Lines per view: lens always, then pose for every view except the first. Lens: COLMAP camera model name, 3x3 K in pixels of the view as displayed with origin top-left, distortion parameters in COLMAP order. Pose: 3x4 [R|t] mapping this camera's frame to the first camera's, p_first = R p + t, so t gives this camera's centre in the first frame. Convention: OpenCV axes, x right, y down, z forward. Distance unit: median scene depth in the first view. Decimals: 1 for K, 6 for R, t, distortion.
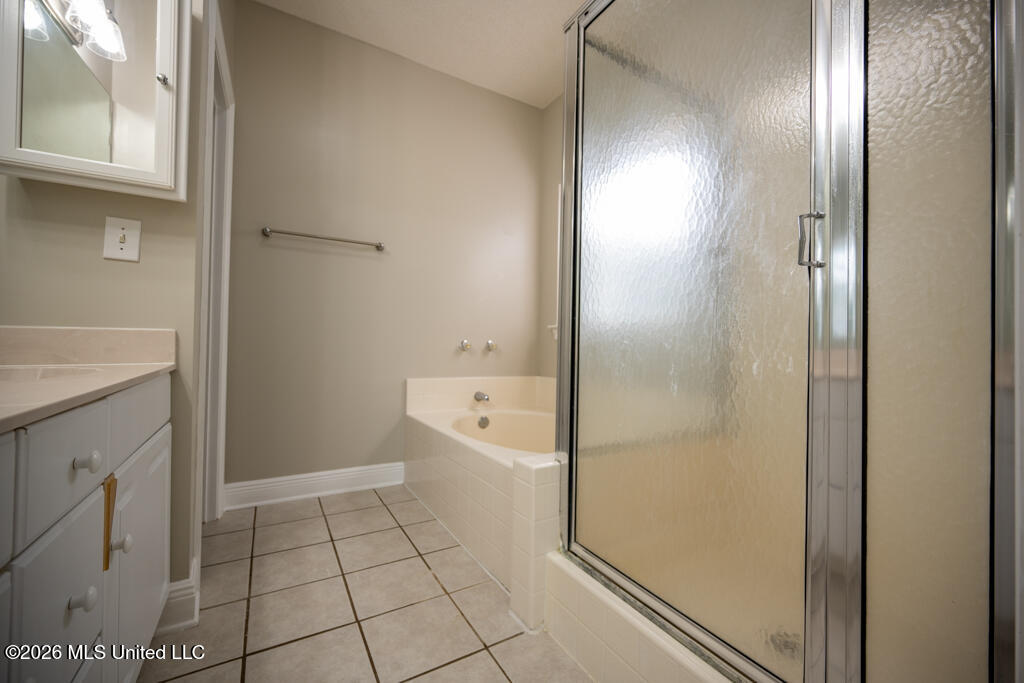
lens RADIAL K [[412.1, 0, 512.3], [0, 412.1, 340.5], [0, 0, 1]] dist [0.000640, 0.000881]
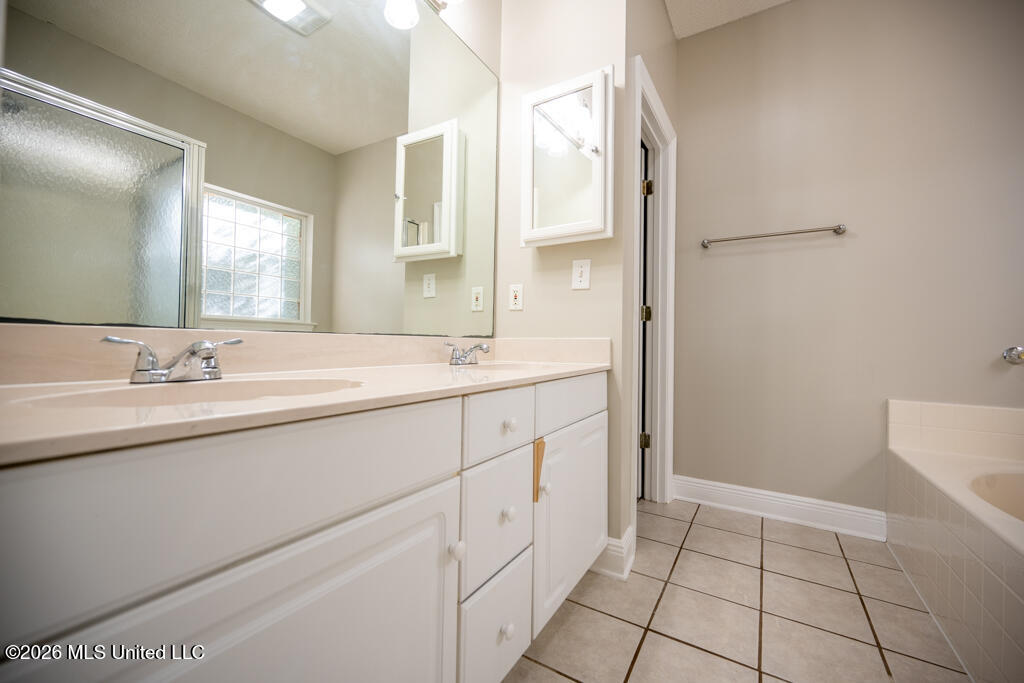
lens RADIAL K [[412.1, 0, 513.9], [0, 412.1, 338.2], [0, 0, 1]] dist [0.000640, 0.000881]
pose [[0.468270, -0.020125, -0.883356, 0.150081], [-0.000309, 0.999737, -0.022940, 0.003007], [0.883585, 0.011015, 0.468141, 0.121637]]
